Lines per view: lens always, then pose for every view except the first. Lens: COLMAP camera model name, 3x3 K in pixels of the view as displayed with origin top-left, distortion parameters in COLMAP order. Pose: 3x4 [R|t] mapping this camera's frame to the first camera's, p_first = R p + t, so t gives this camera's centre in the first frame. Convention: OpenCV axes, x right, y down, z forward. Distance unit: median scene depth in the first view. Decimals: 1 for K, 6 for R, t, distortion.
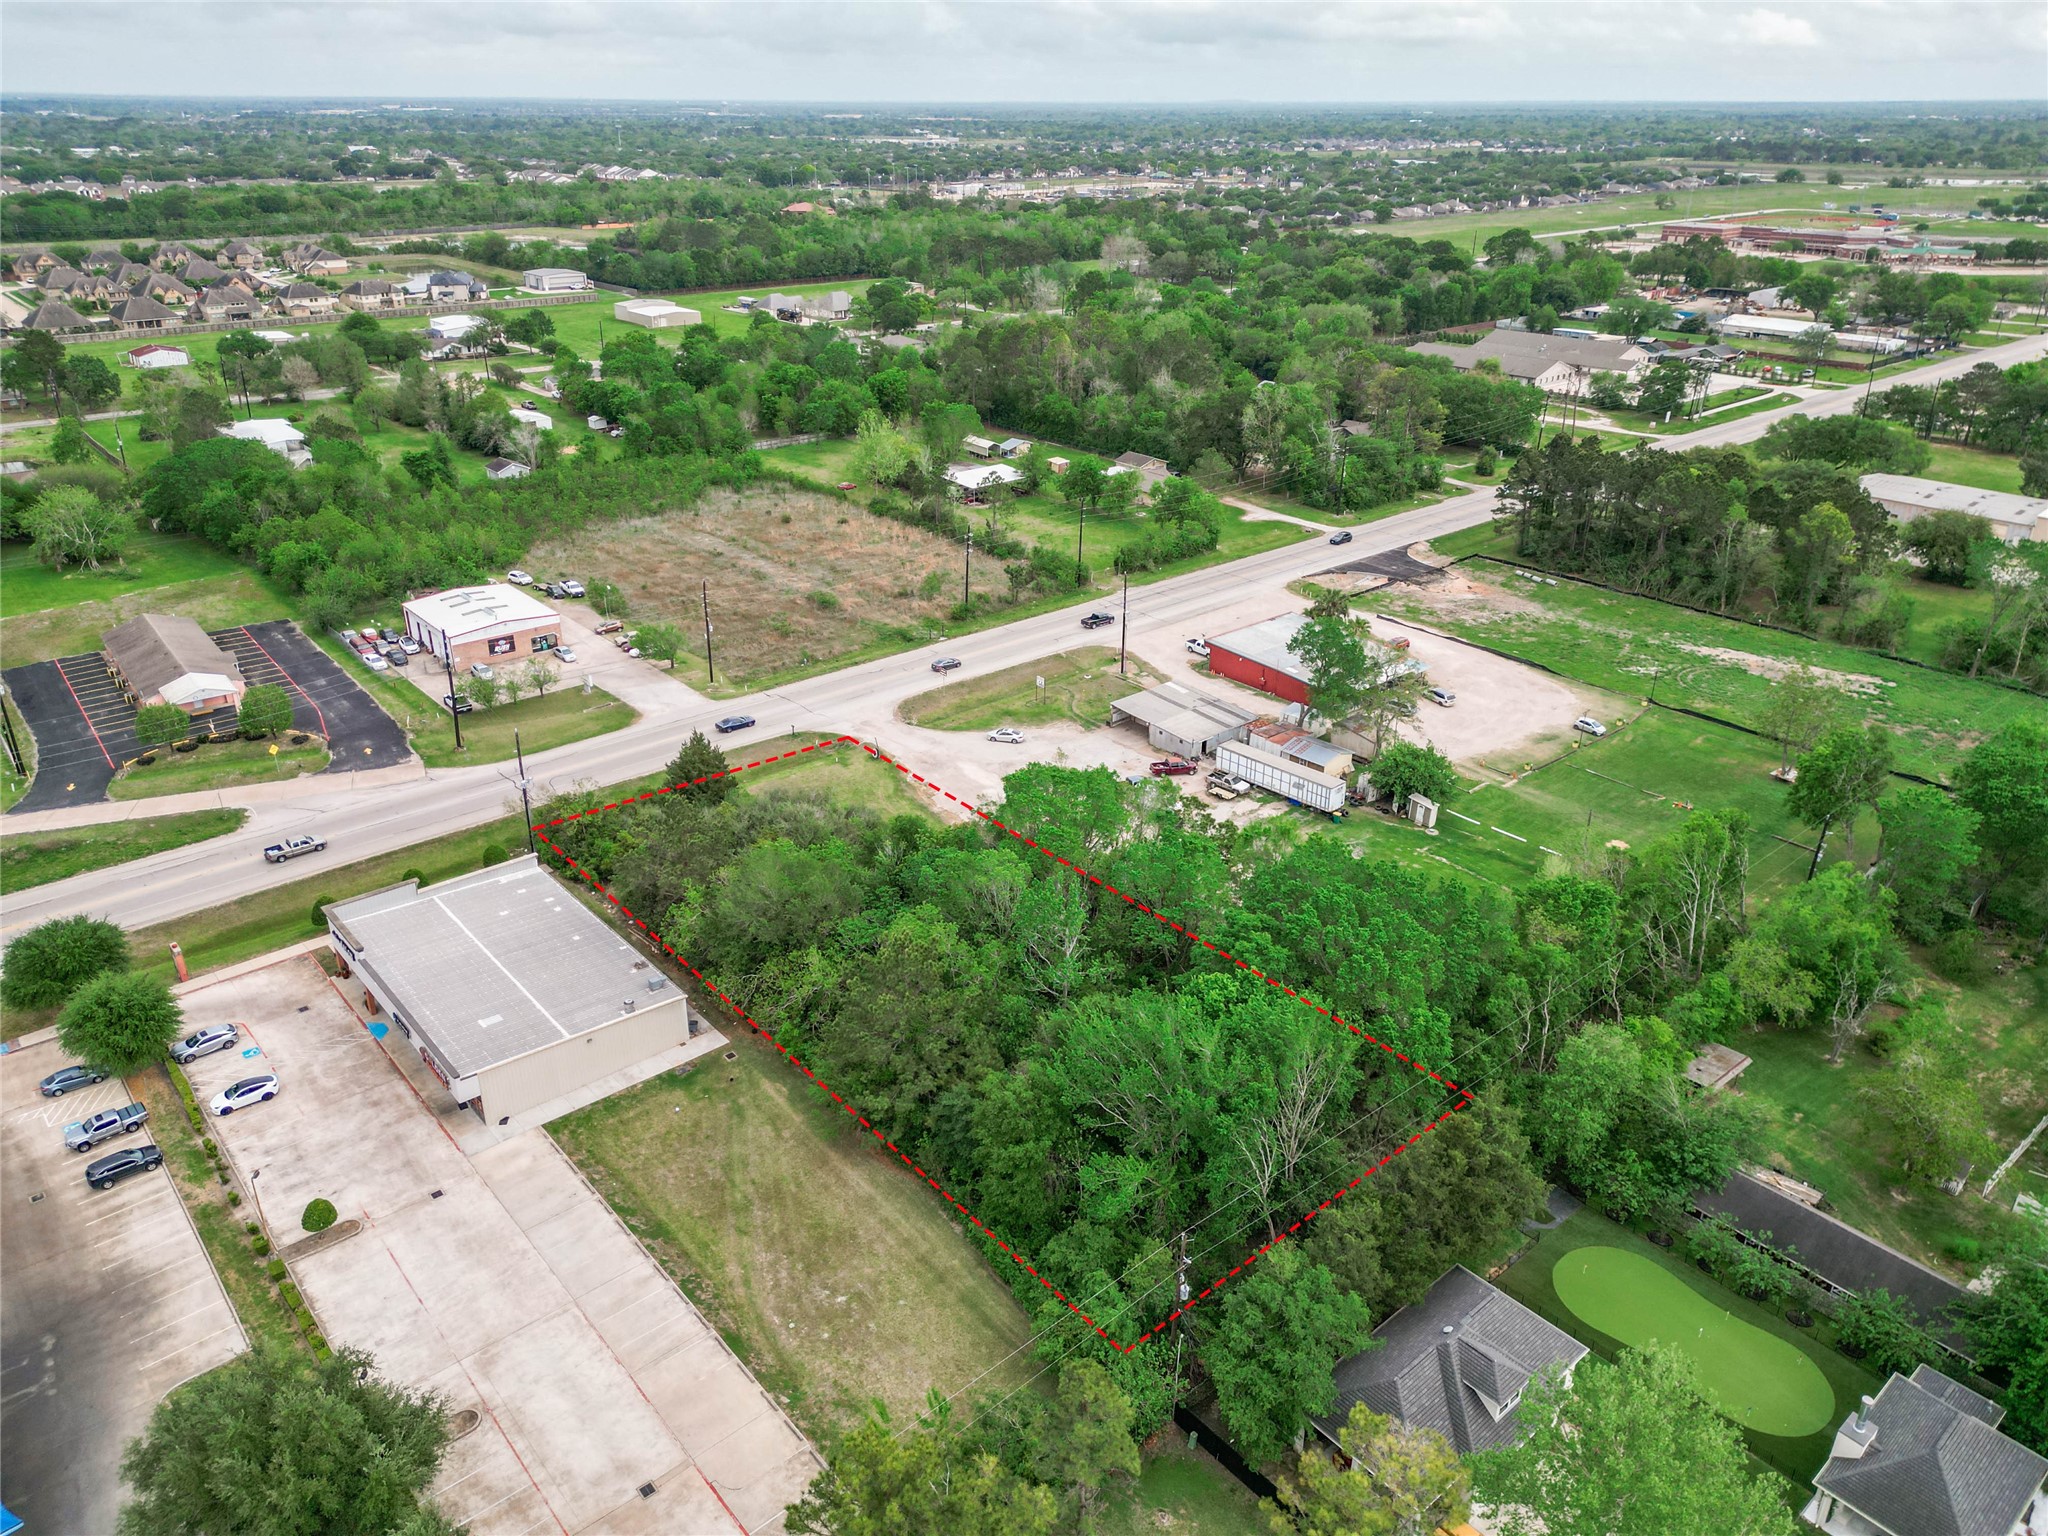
lens RADIAL K [[1413.2, 0, 1014.6], [0, 1413.2, 794.7], [0, 0, 1]] dist [0.072258, -0.070343]
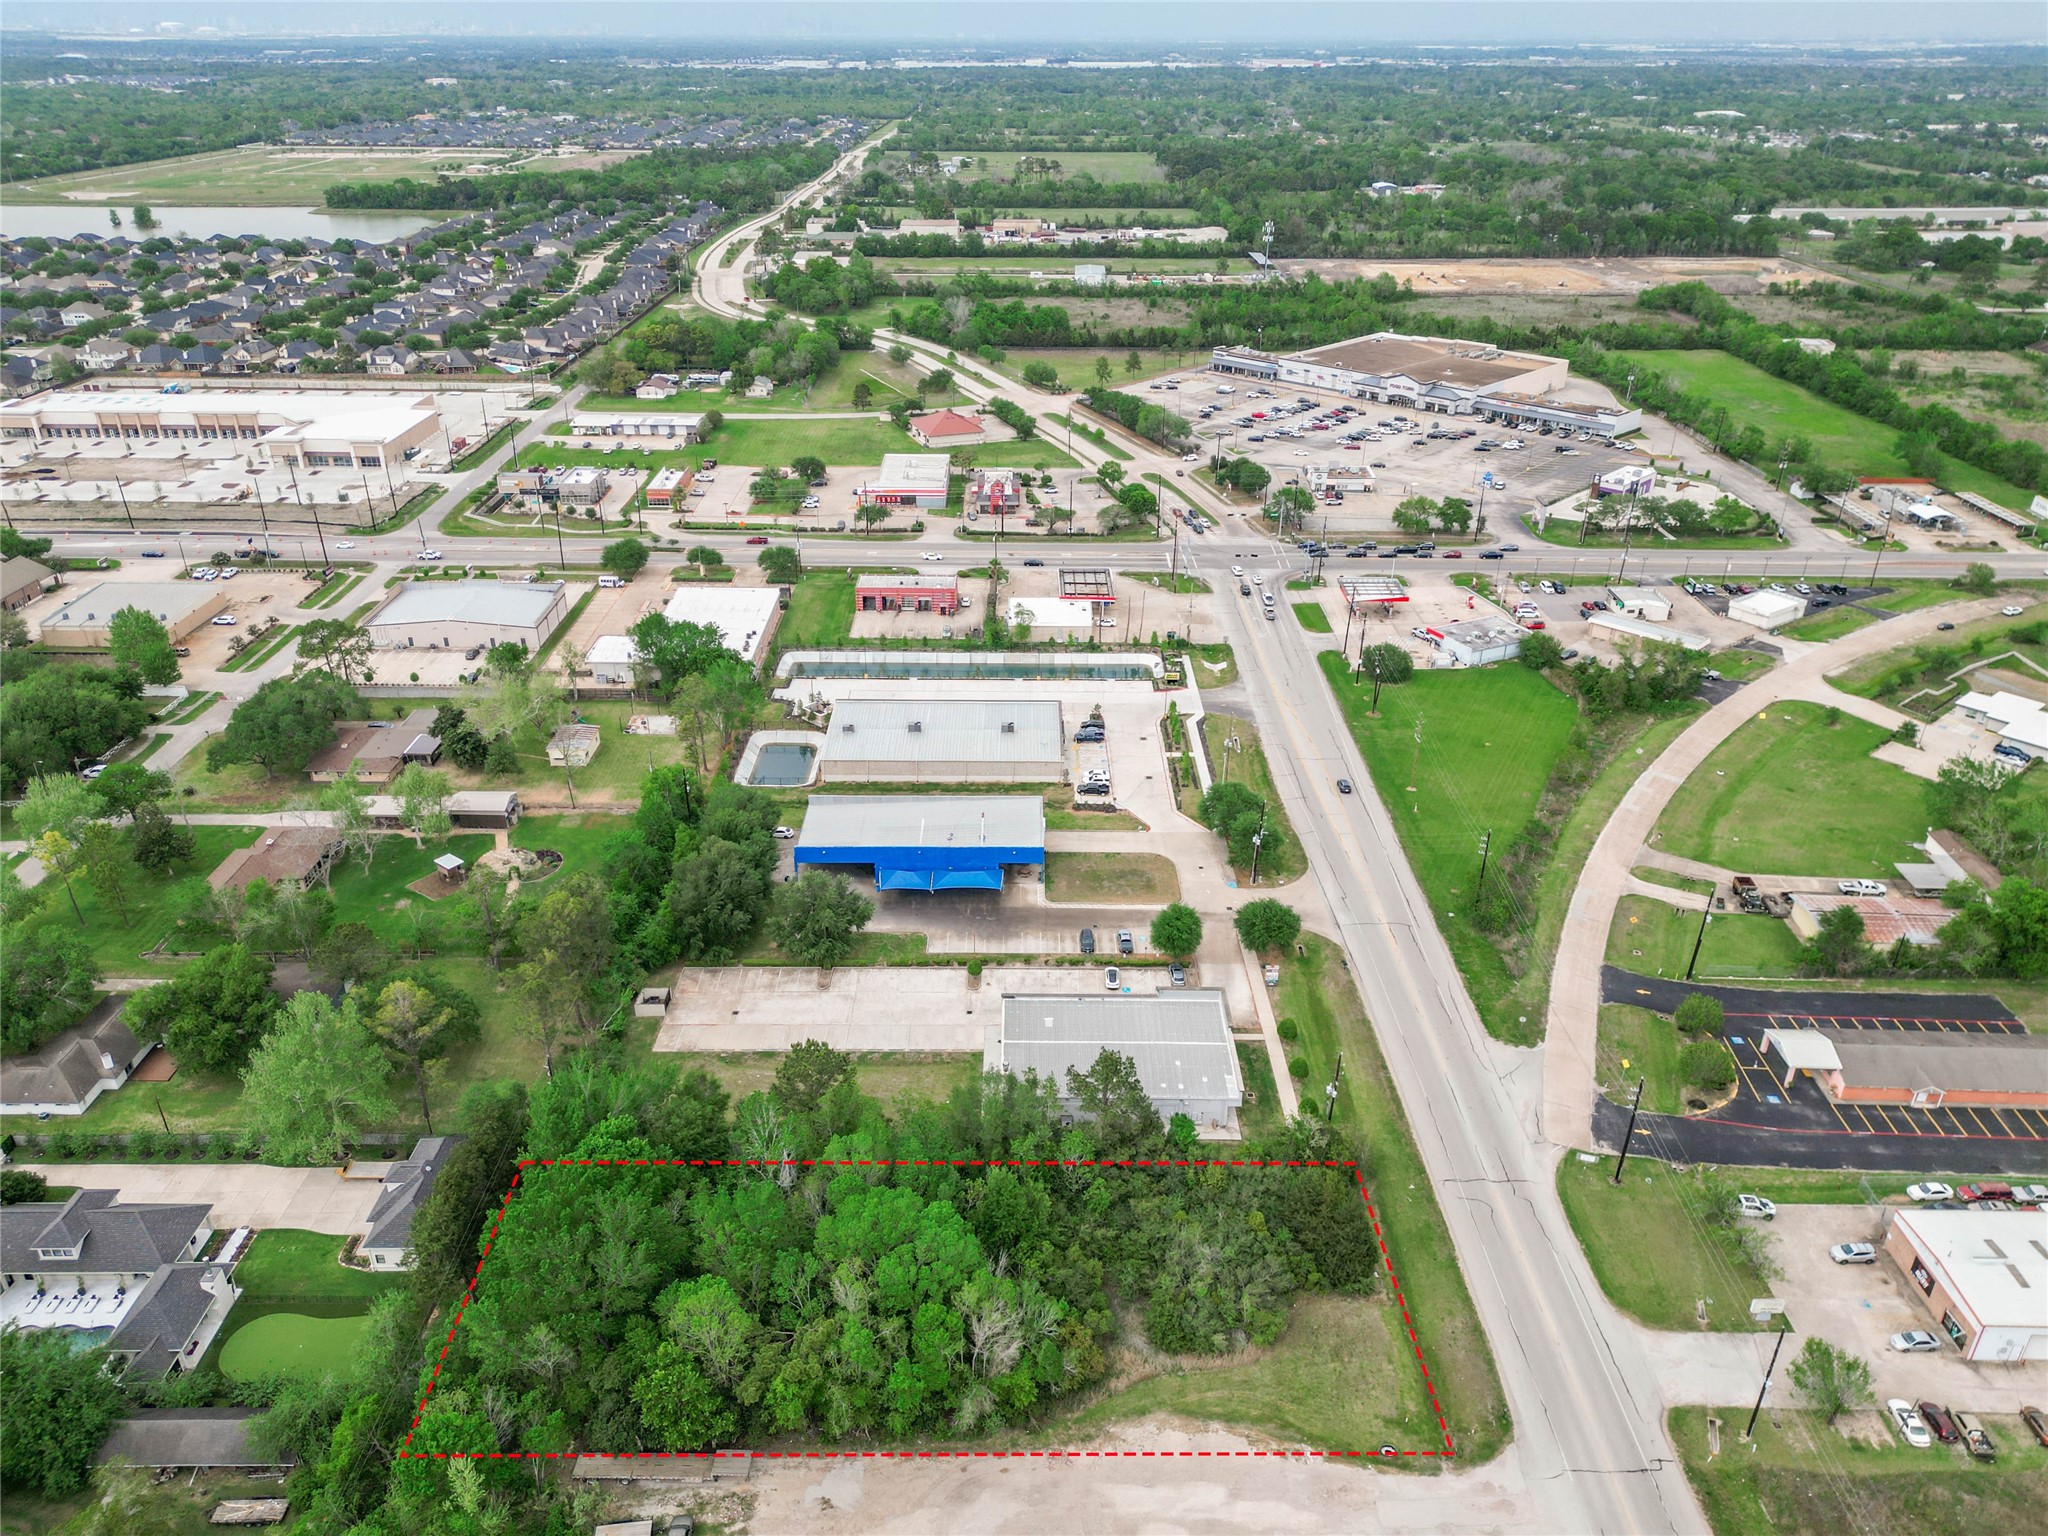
lens RADIAL K [[1439.0, 0, 1018.0], [0, 1439.0, 772.6], [0, 0, 1]] dist [0.074011, -0.073654]
pose [[-0.649891, 0.341534, -0.678967, 0.393108], [-0.339314, 0.668991, 0.661299, -0.644453], [0.680079, 0.660155, -0.318884, 0.760628]]
